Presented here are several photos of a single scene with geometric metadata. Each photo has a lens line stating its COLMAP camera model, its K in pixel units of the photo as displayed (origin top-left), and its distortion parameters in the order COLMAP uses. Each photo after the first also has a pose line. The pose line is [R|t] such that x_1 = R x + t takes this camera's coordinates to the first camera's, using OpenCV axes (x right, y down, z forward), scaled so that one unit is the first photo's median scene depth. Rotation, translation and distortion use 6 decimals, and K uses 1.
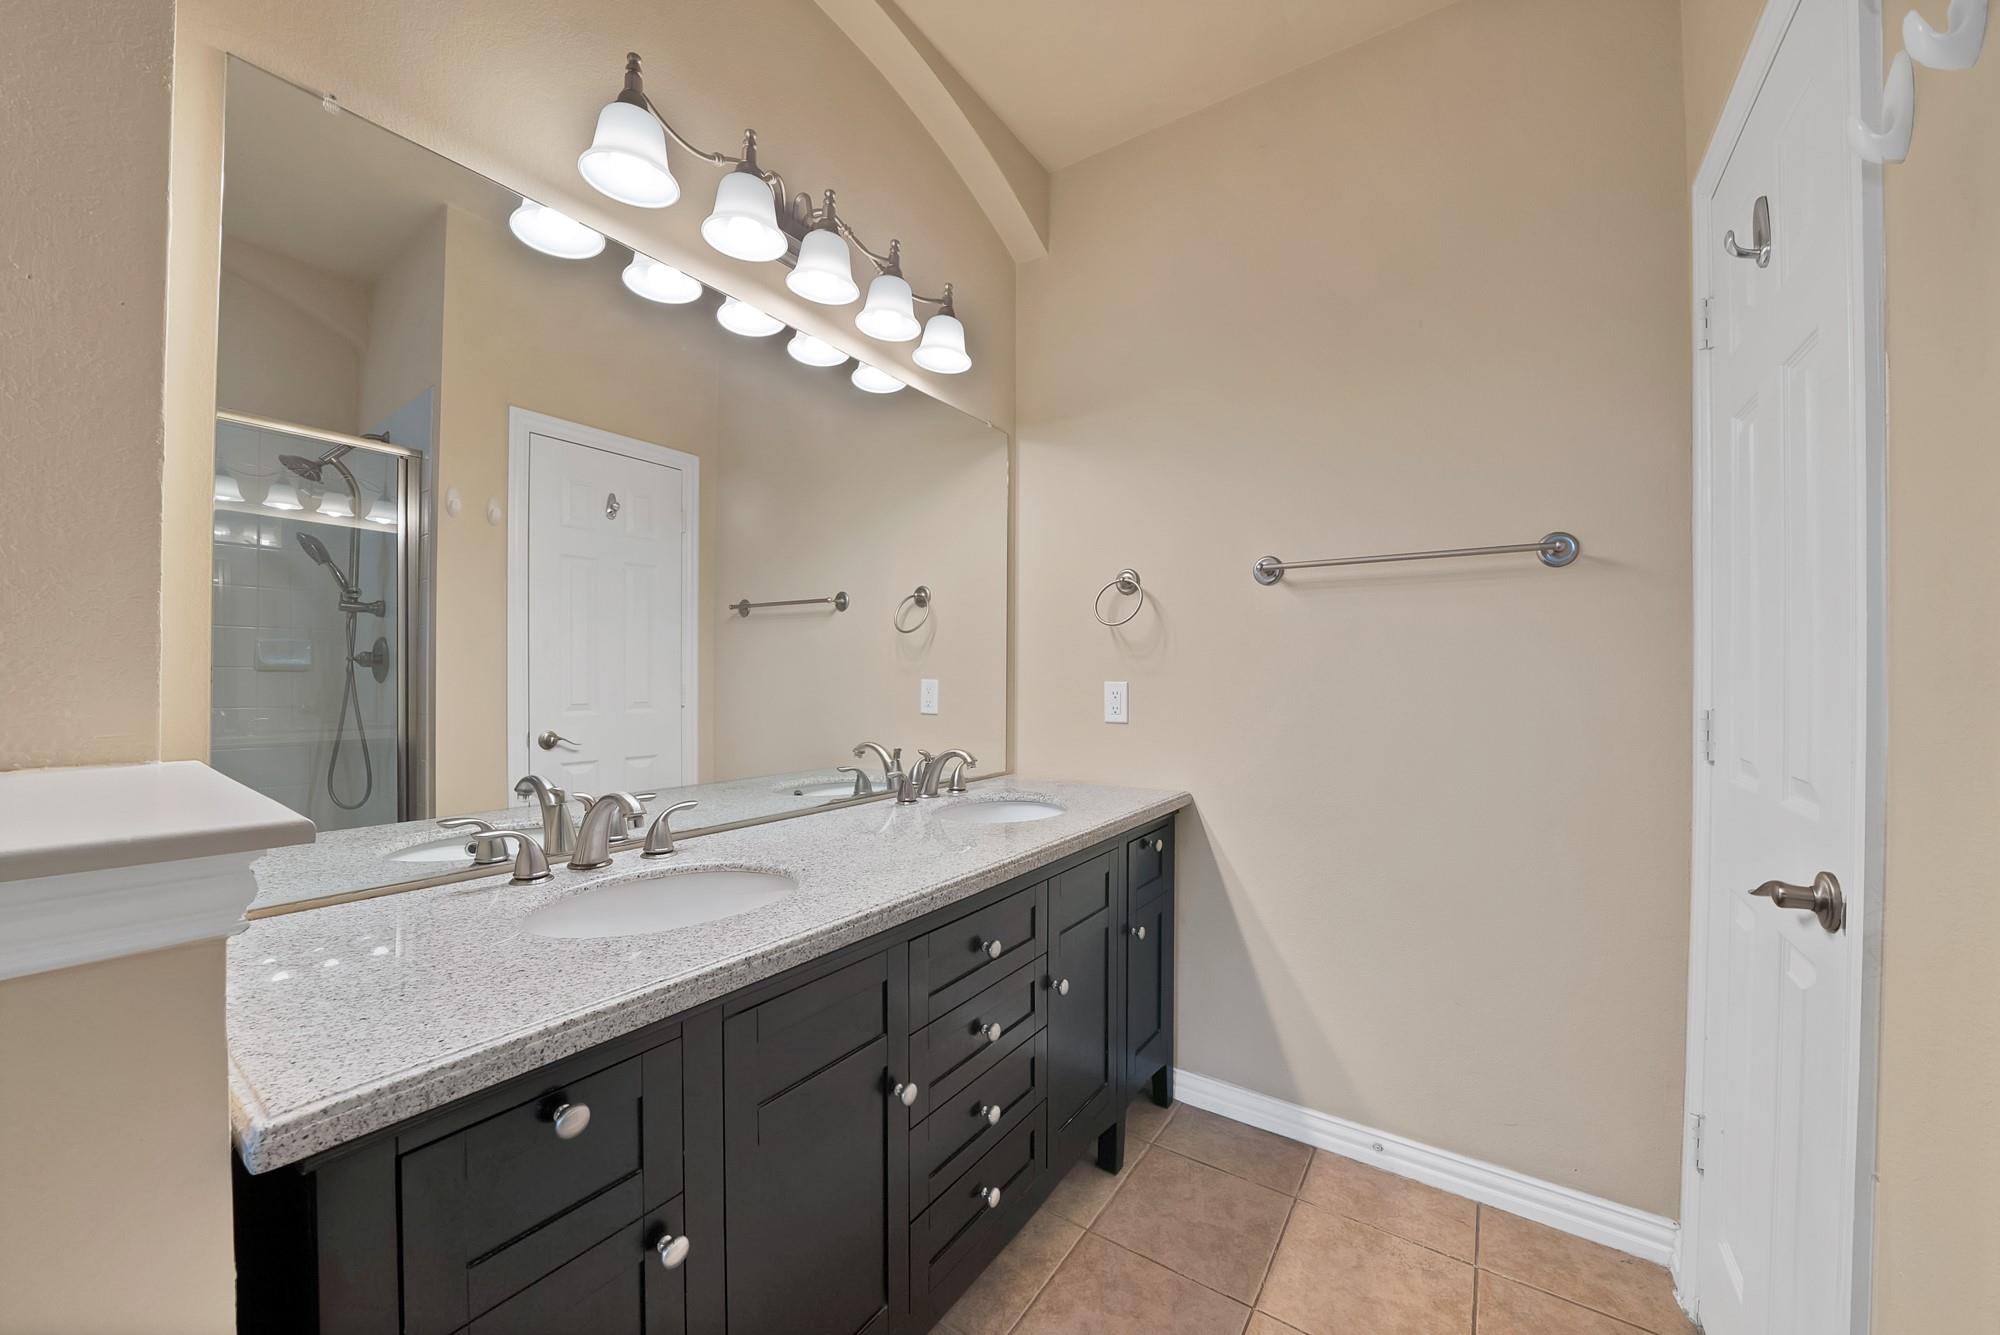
lens RADIAL K [[738.1, 0, 991.3], [0, 738.1, 675.5], [0, 0, 1]] dist [-0.015699, -0.000173]
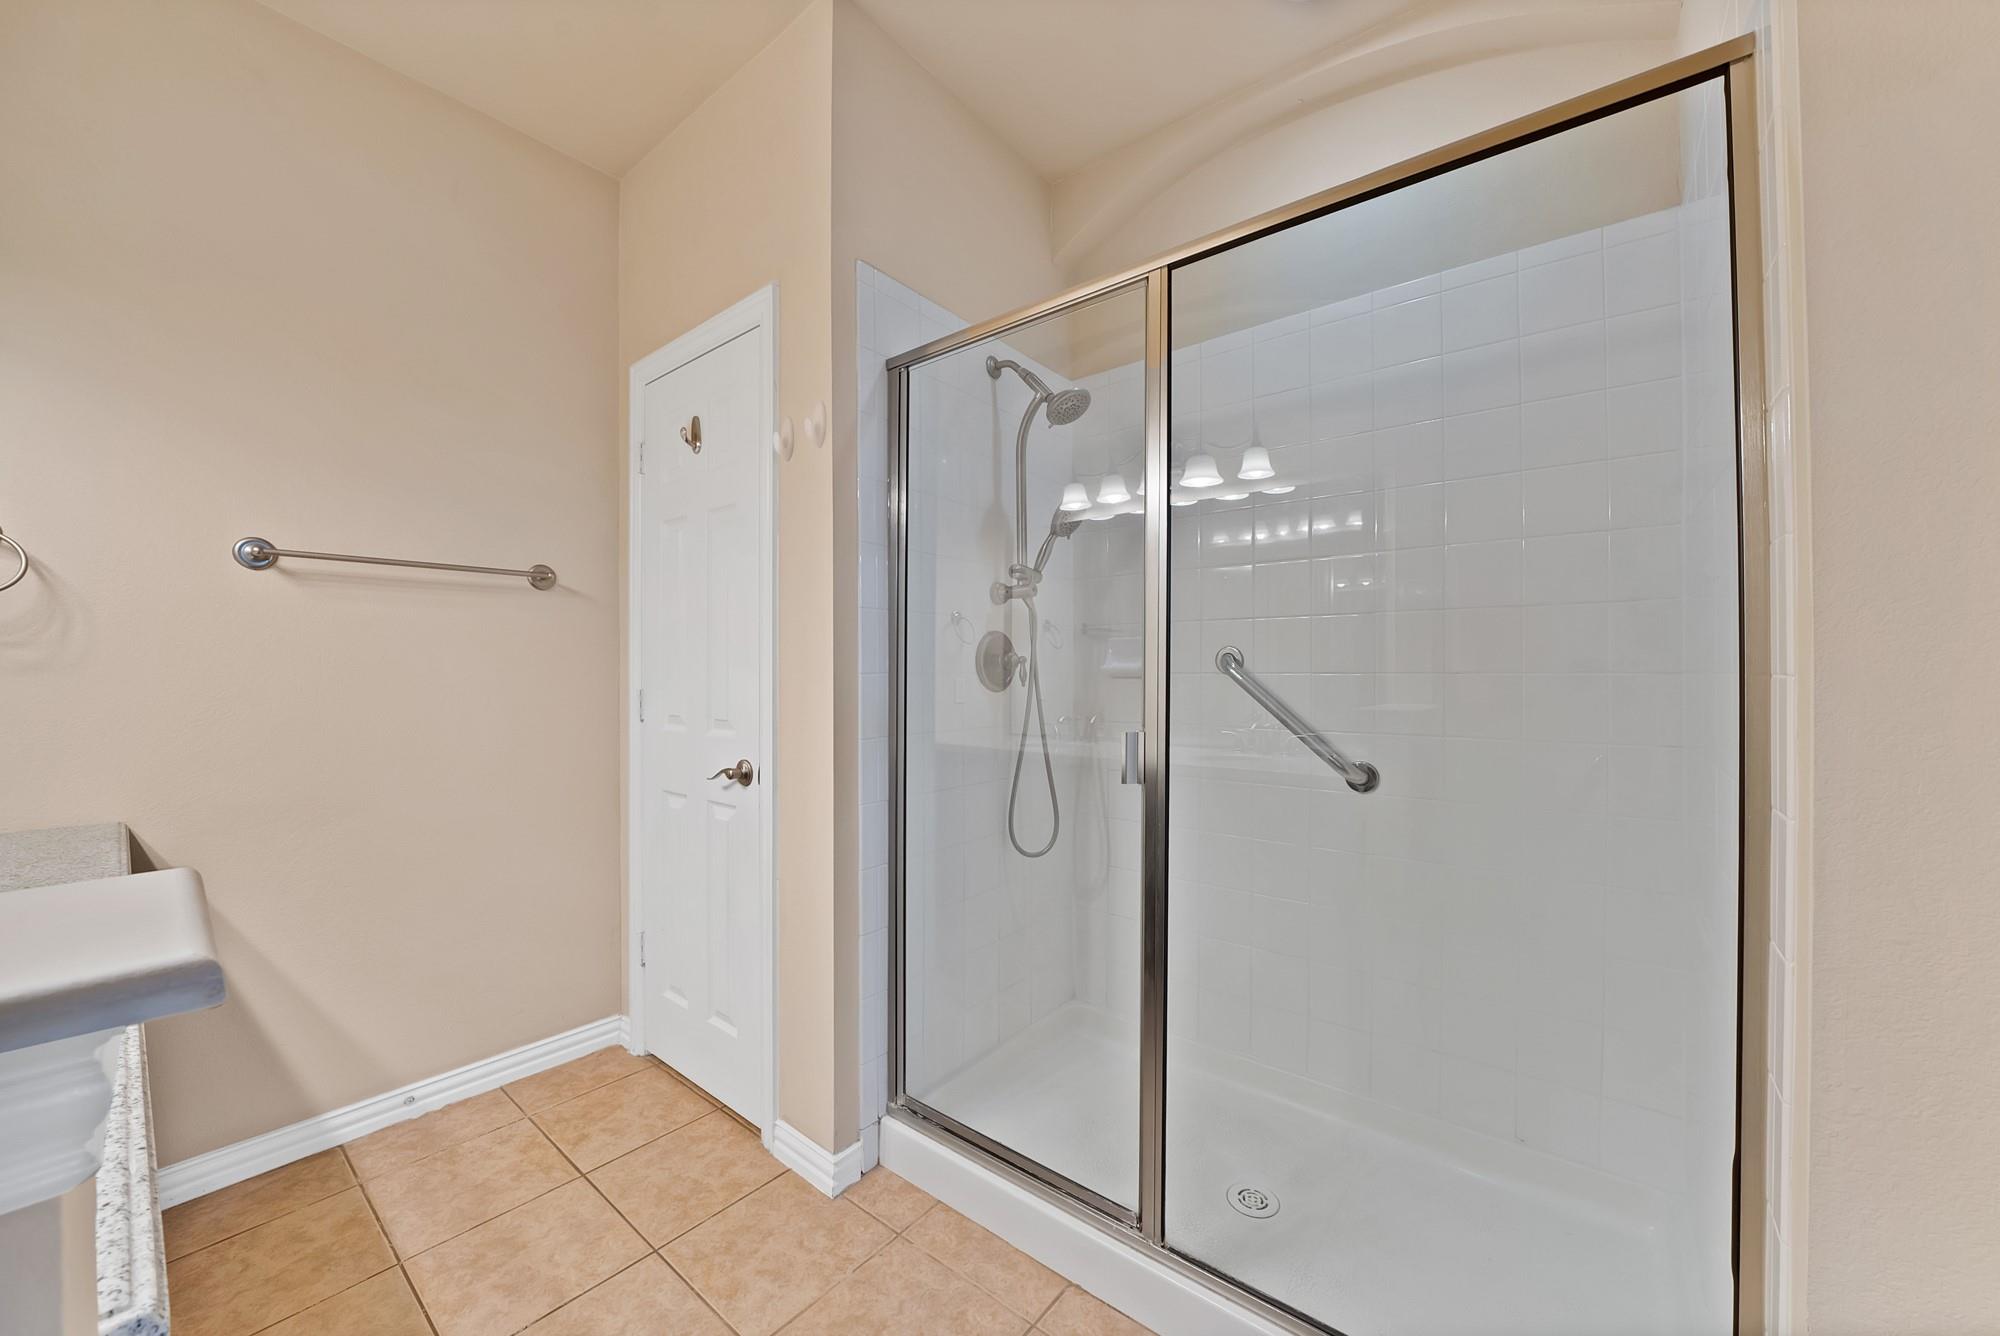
lens RADIAL K [[738.1, 0, 991.3], [0, 738.1, 676.0], [0, 0, 1]] dist [-0.015699, -0.000173]
pose [[0.094576, -0.012220, 0.995443, -0.452617], [0.002991, 0.999924, 0.011991, -0.001354], [-0.995513, 0.001843, 0.094605, 0.025377]]
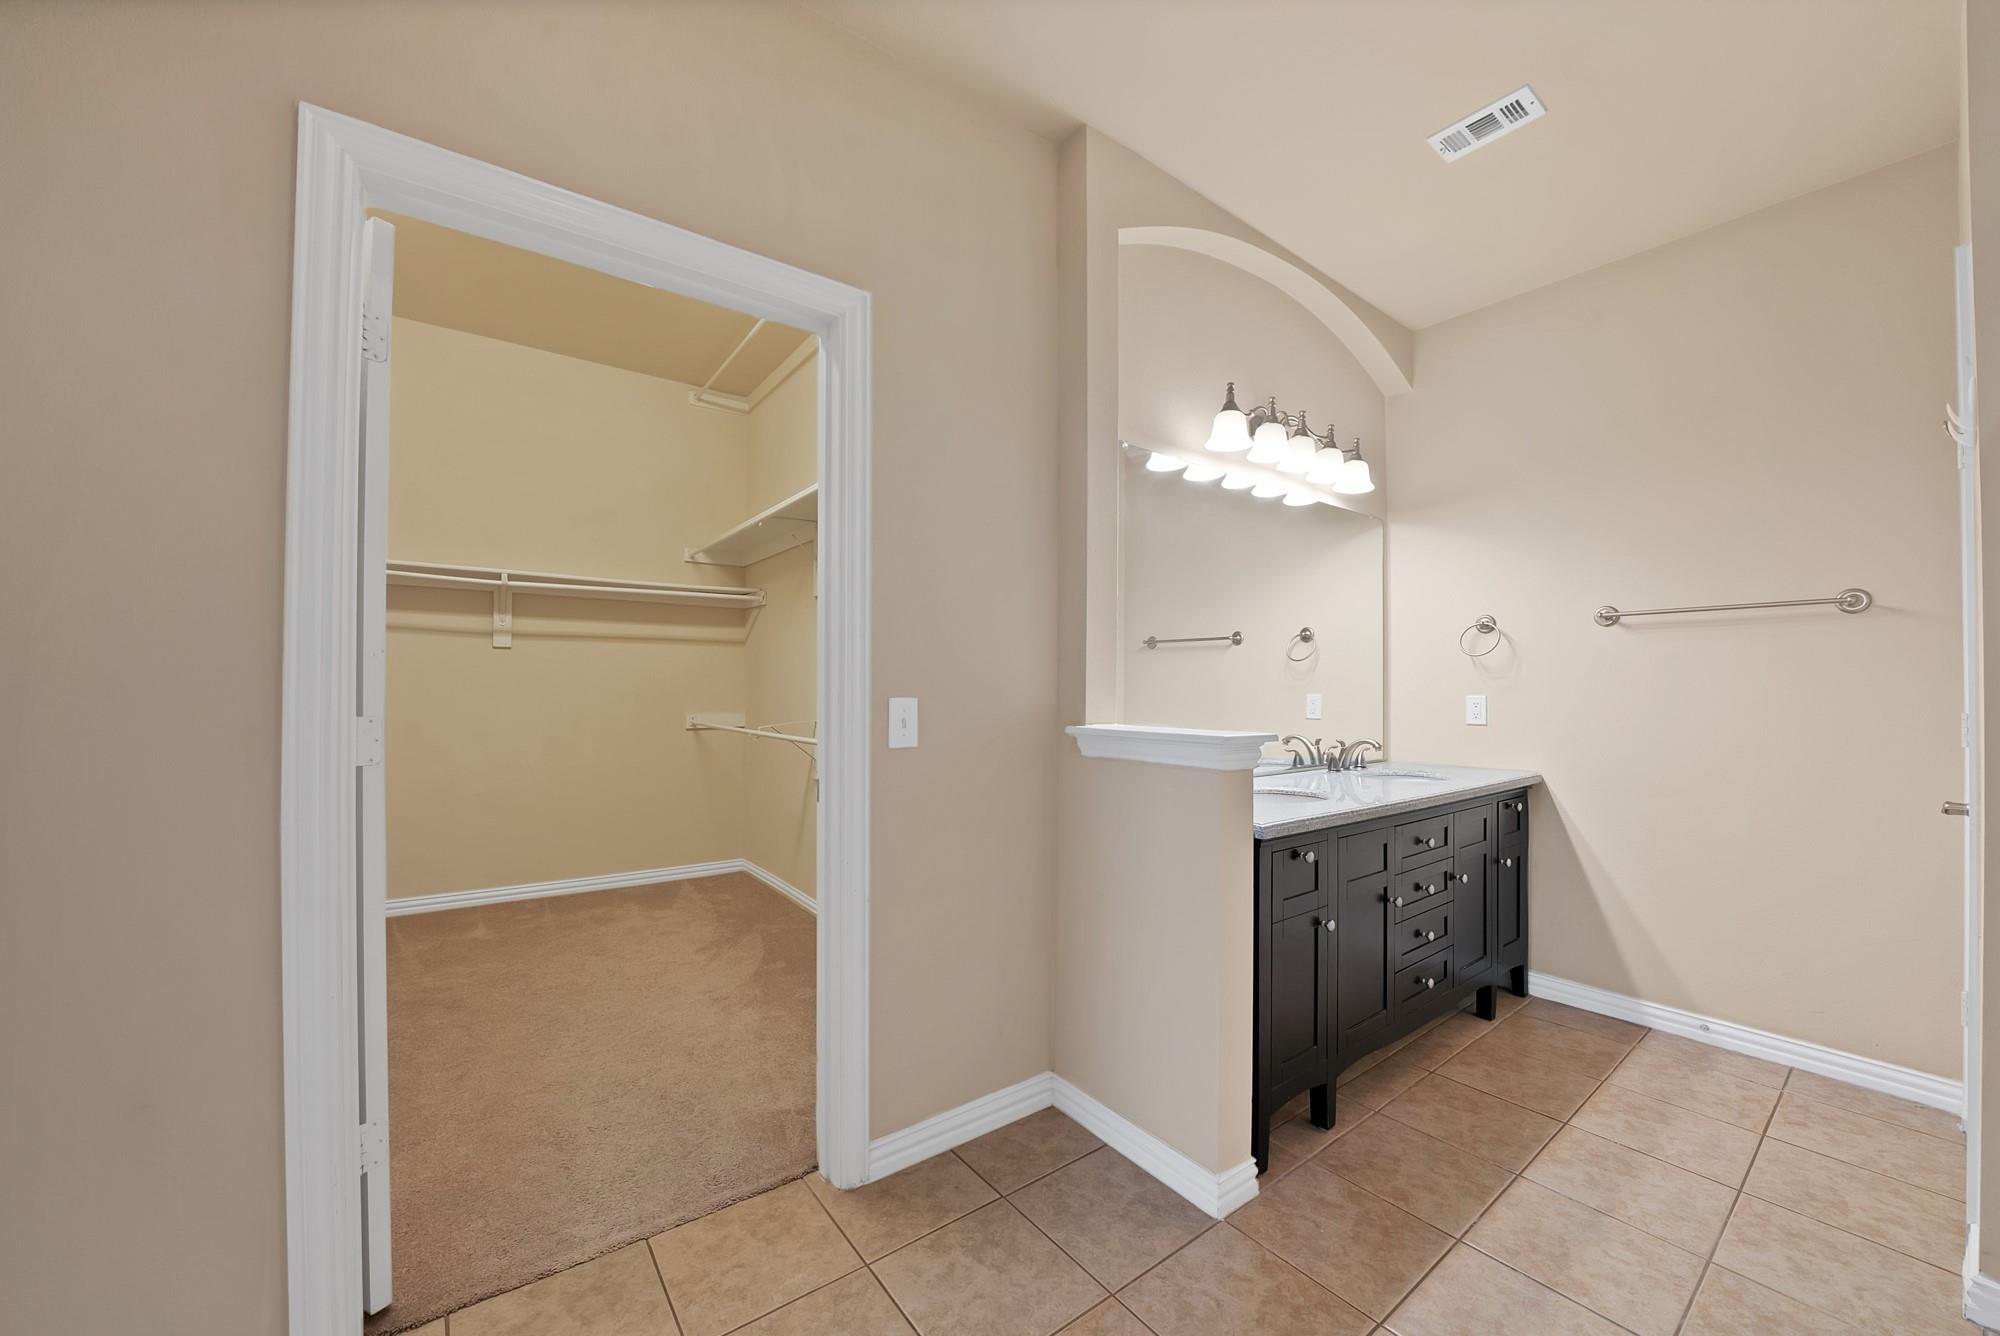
lens RADIAL K [[721.5, 0, 1005.4], [0, 721.5, 684.2], [0, 0, 1]] dist [-0.017477, 0.001808]
pose [[0.946815, -0.004849, -0.321742, -0.291818], [0.001913, 0.999954, -0.009443, -0.002285], [0.321773, 0.008325, 0.946780, -0.703313]]
